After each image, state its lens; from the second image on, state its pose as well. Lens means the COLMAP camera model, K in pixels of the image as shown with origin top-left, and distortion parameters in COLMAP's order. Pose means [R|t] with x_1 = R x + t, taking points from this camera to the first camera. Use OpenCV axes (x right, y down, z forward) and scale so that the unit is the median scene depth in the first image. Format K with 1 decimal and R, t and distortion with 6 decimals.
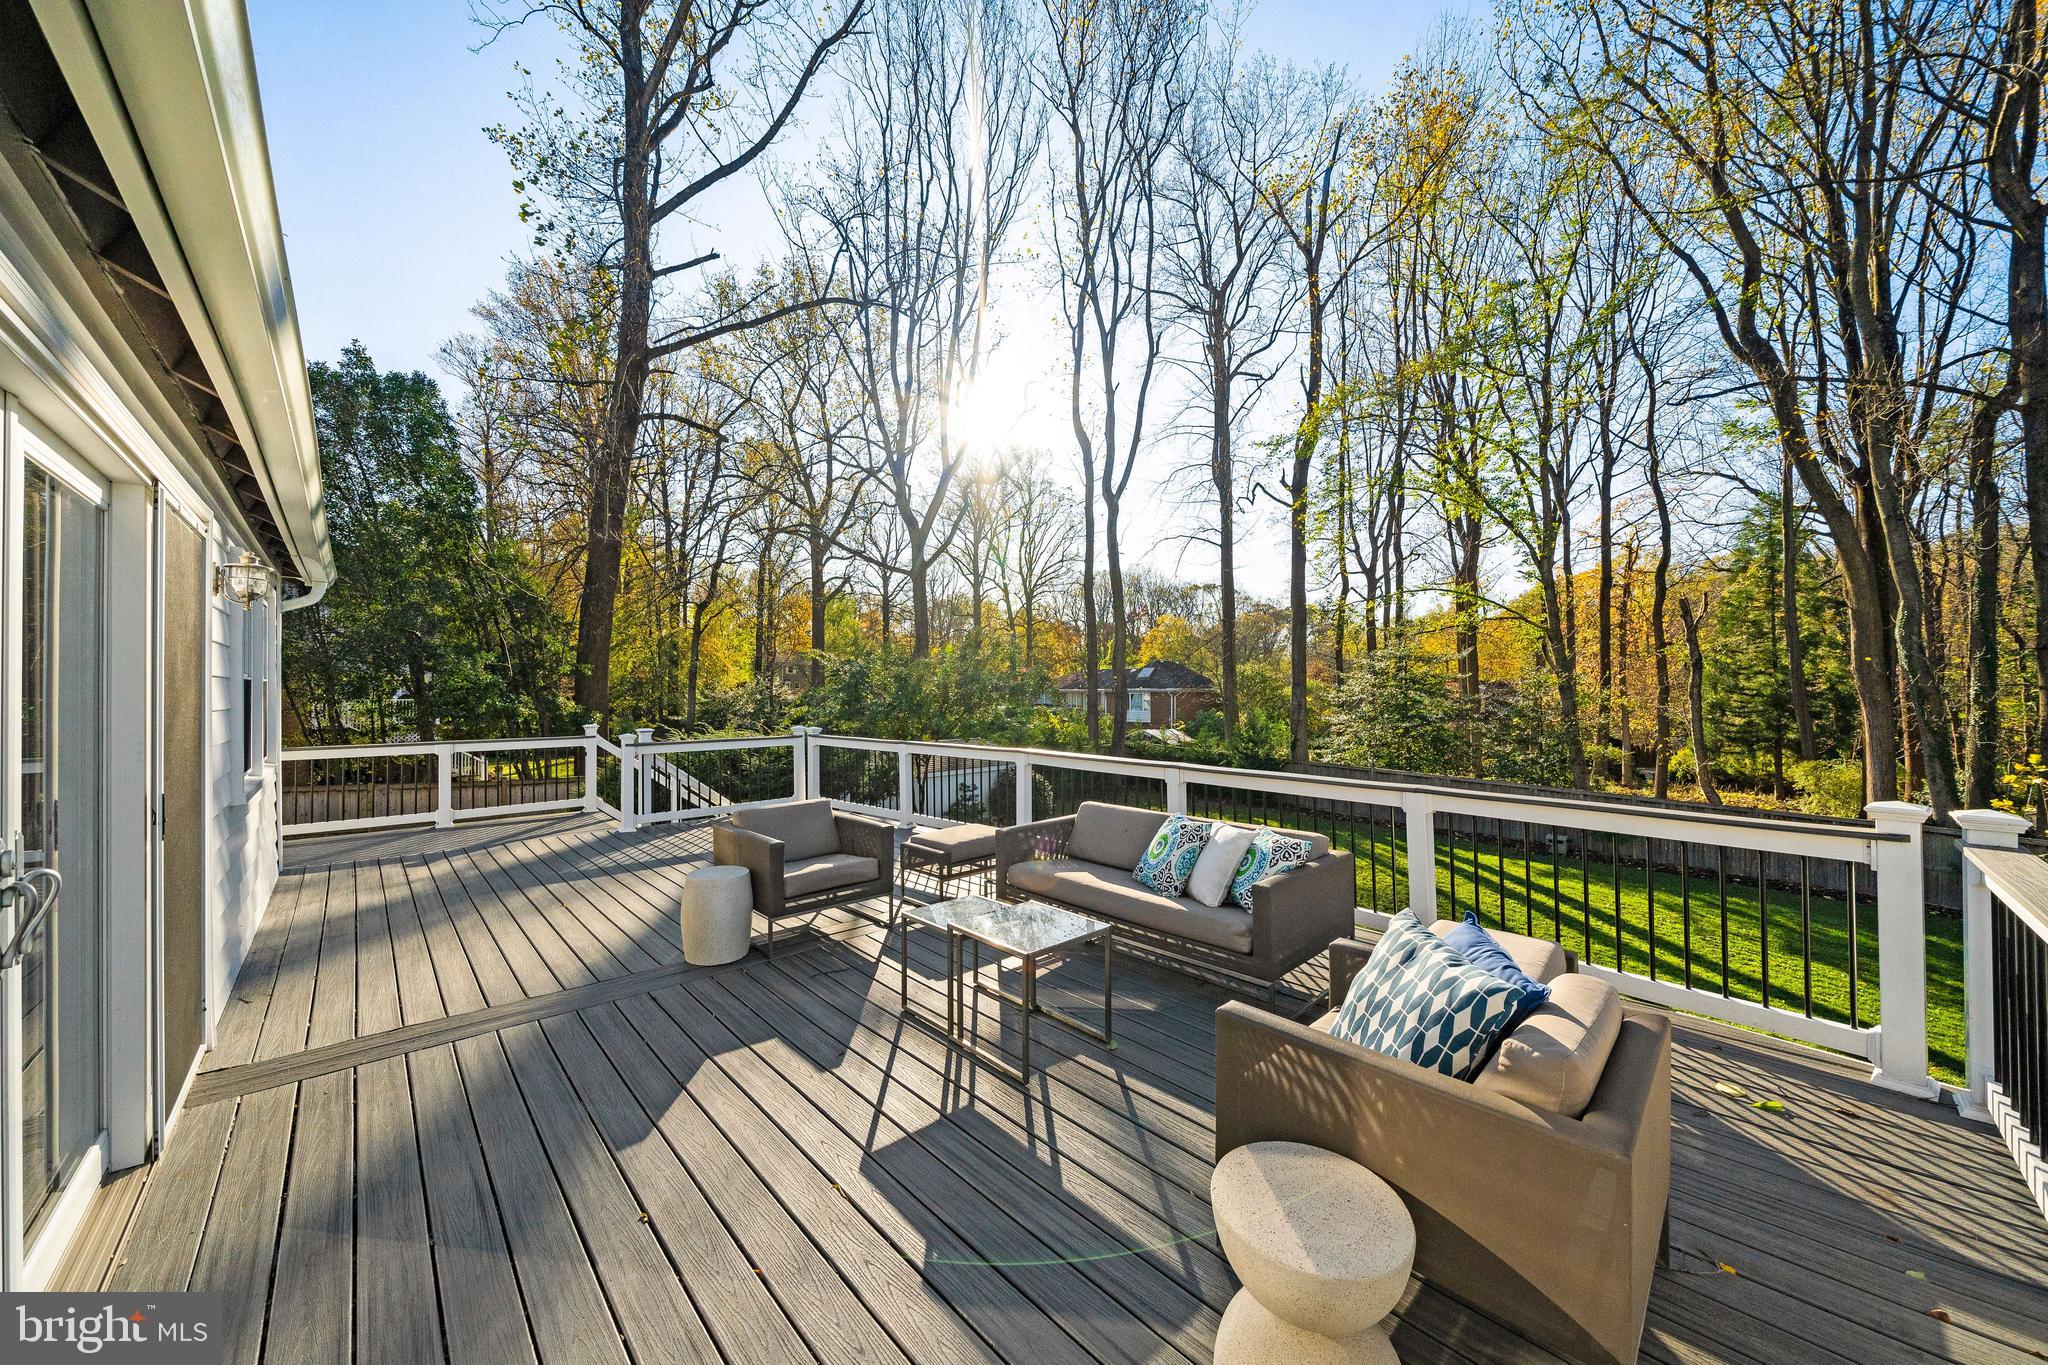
lens RADIAL K [[706.2, 0, 1026.9], [0, 706.2, 680.5], [0, 0, 1]] dist [-0.001068, -0.000350]
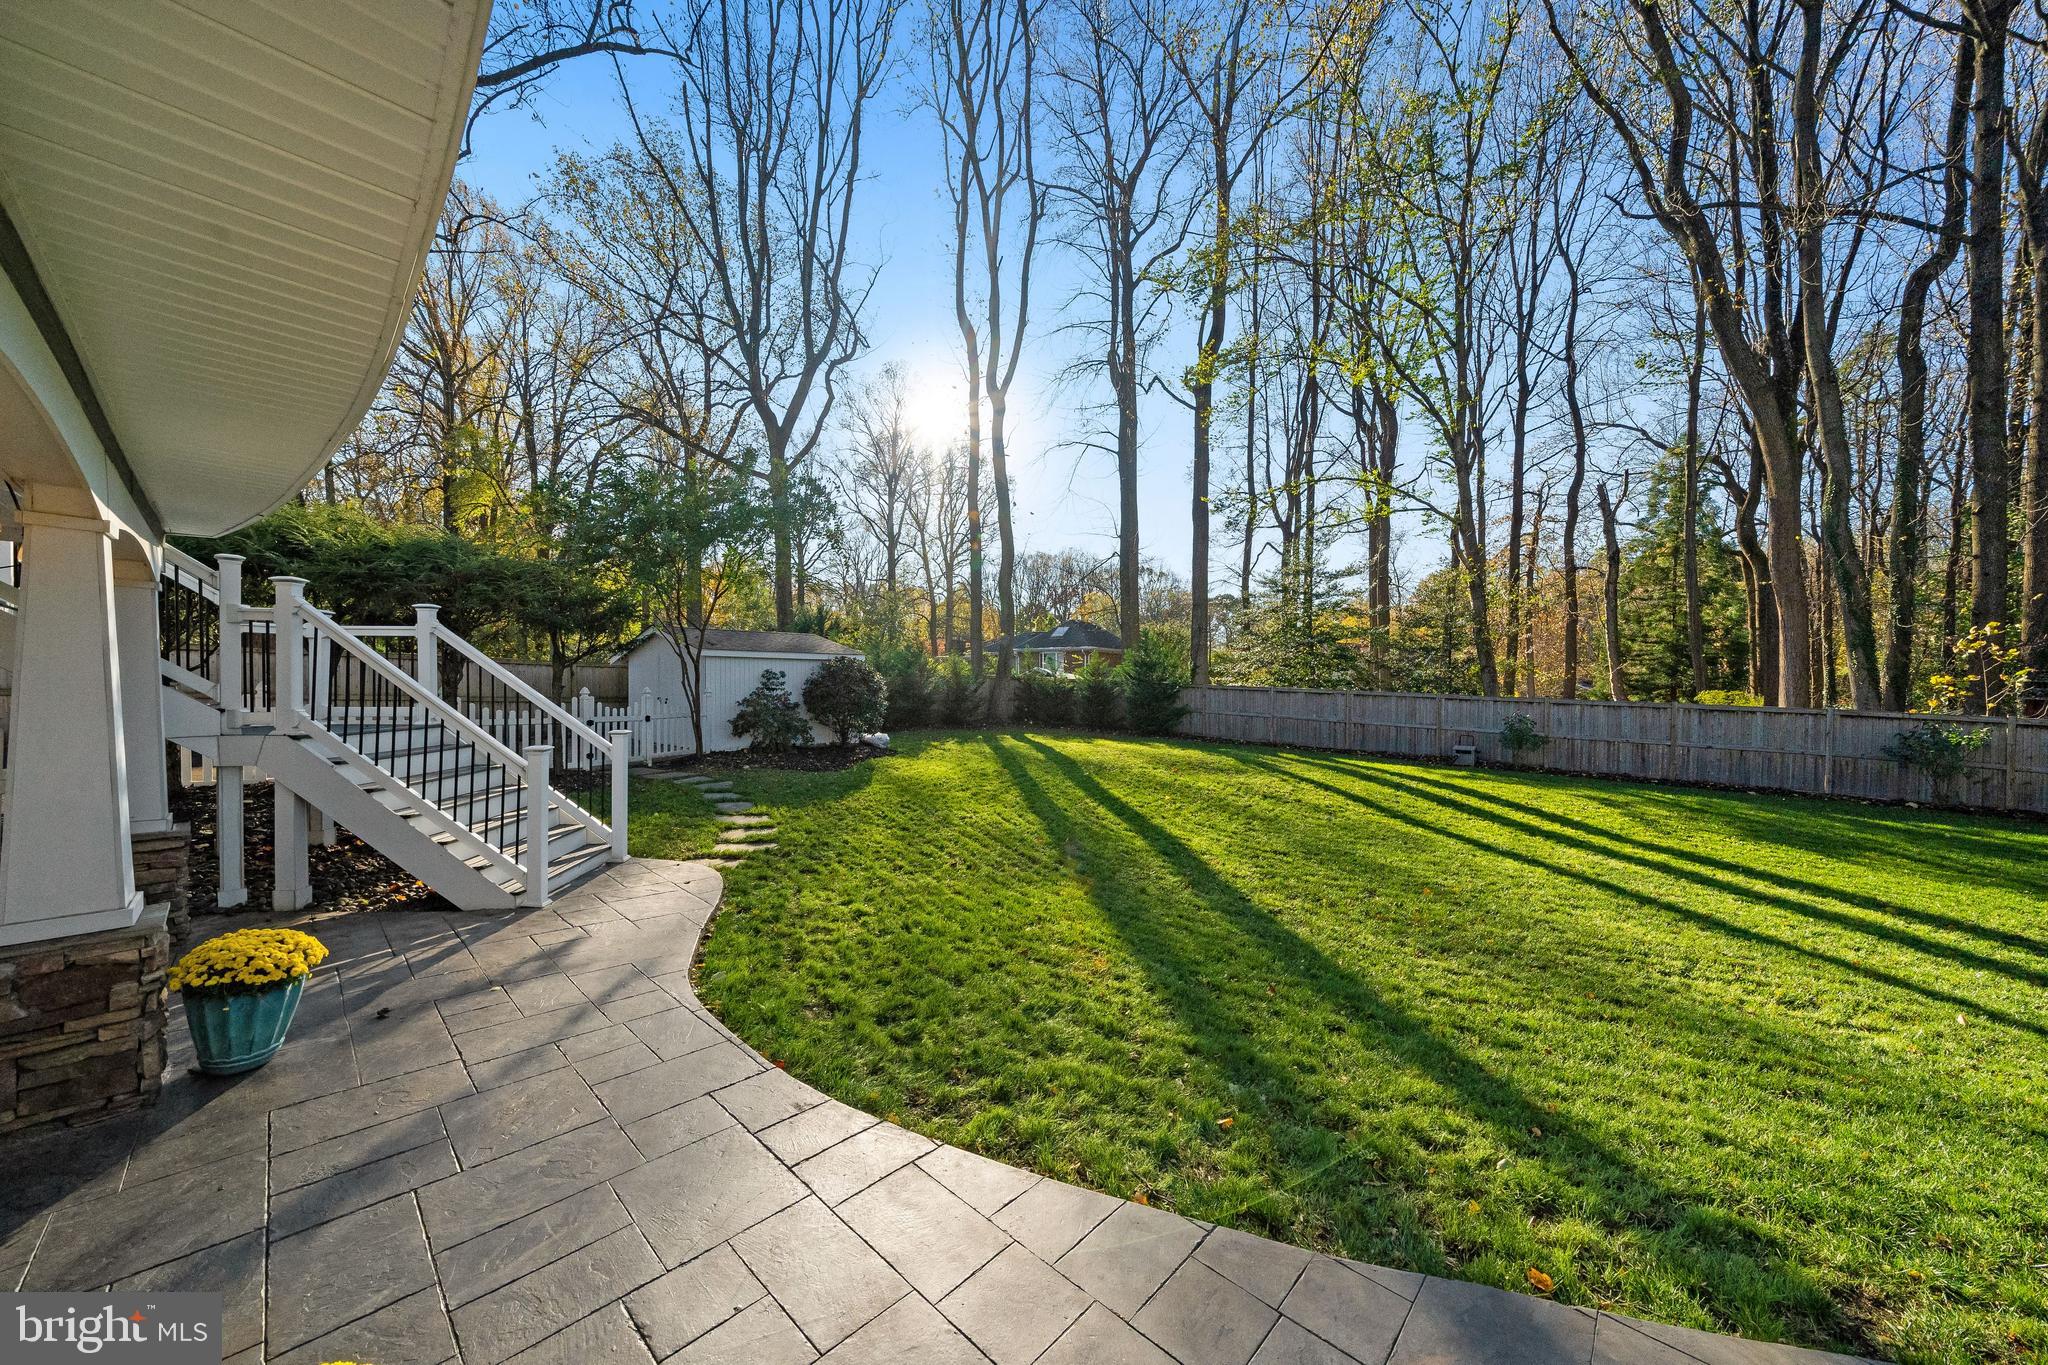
lens RADIAL K [[706.2, 0, 1021.2], [0, 706.2, 691.2], [0, 0, 1]] dist [-0.001068, -0.000350]
pose [[0.996737, 0.004850, 0.080567, 0.077417], [-0.007189, 0.999560, 0.028773, 0.082472], [-0.080392, -0.029258, 0.996334, 0.098918]]
